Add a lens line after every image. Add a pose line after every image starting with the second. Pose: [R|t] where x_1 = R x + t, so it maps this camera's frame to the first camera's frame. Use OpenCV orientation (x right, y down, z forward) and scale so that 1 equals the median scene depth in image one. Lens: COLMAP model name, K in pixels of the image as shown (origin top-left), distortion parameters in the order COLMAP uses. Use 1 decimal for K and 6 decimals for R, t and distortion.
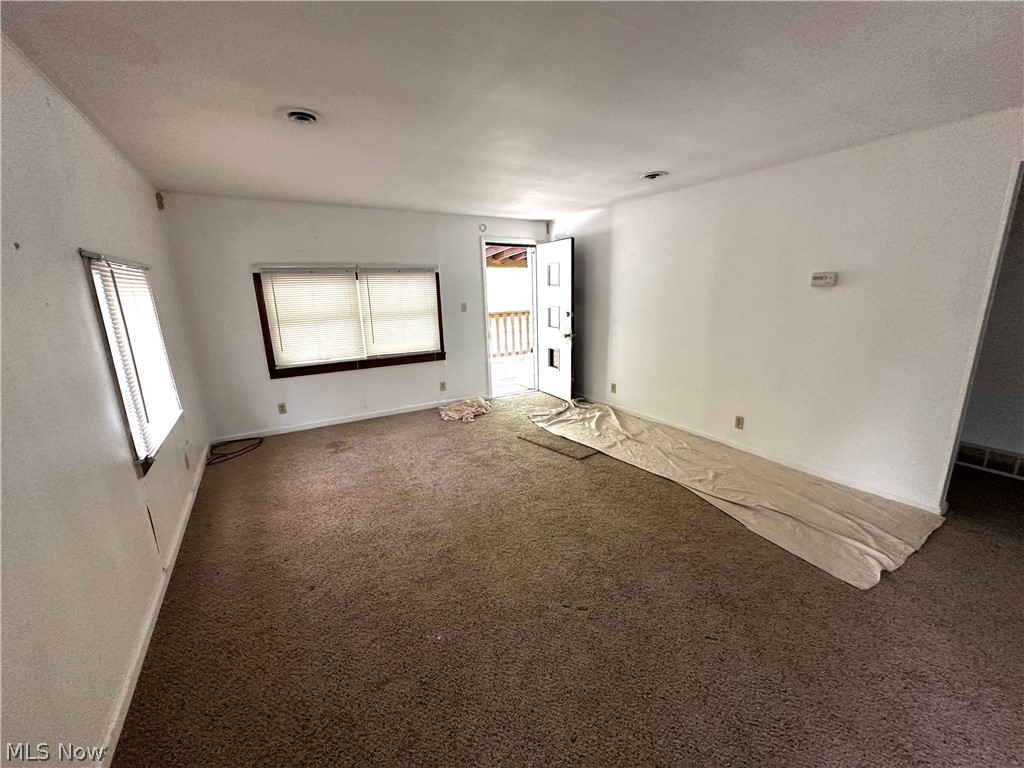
lens RADIAL K [[410.7, 0, 512.0], [0, 410.7, 384.0], [0, 0, 1]] dist [-0.002885, 0.000934]
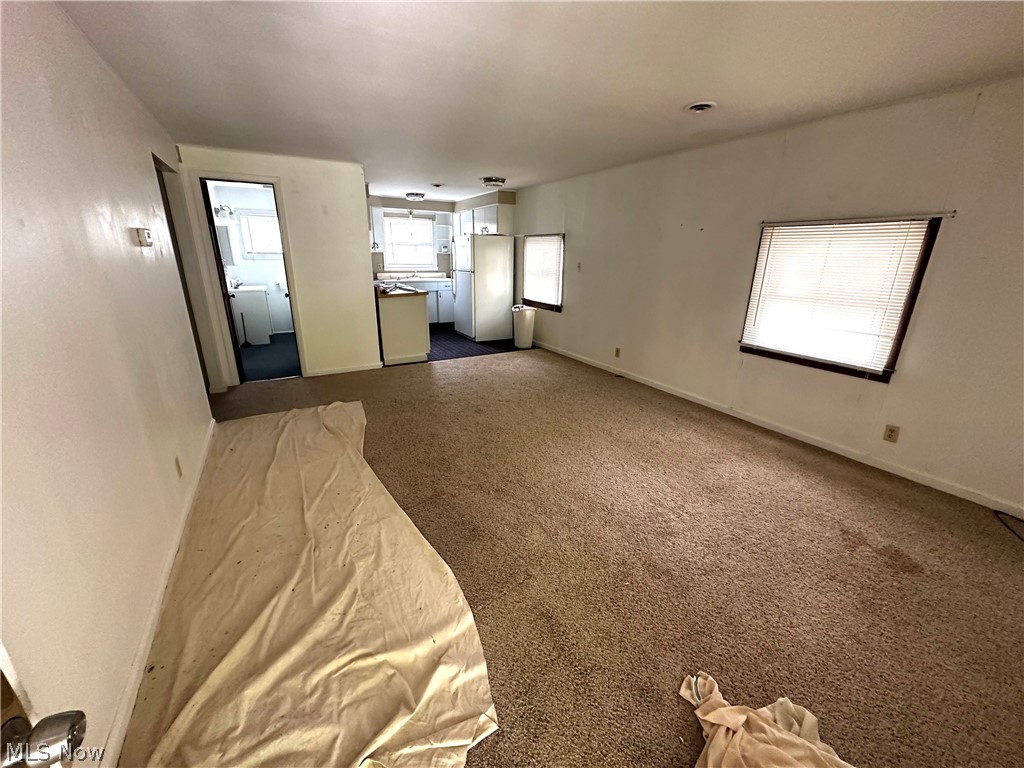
lens RADIAL K [[410.7, 0, 512.0], [0, 410.7, 384.0], [0, 0, 1]] dist [-0.002885, 0.000934]
pose [[-0.999643, 0.001381, 0.026670, 0.034093], [0.014936, 0.856772, 0.515479, -0.387746], [-0.022139, 0.515693, -0.856487, 1.717446]]
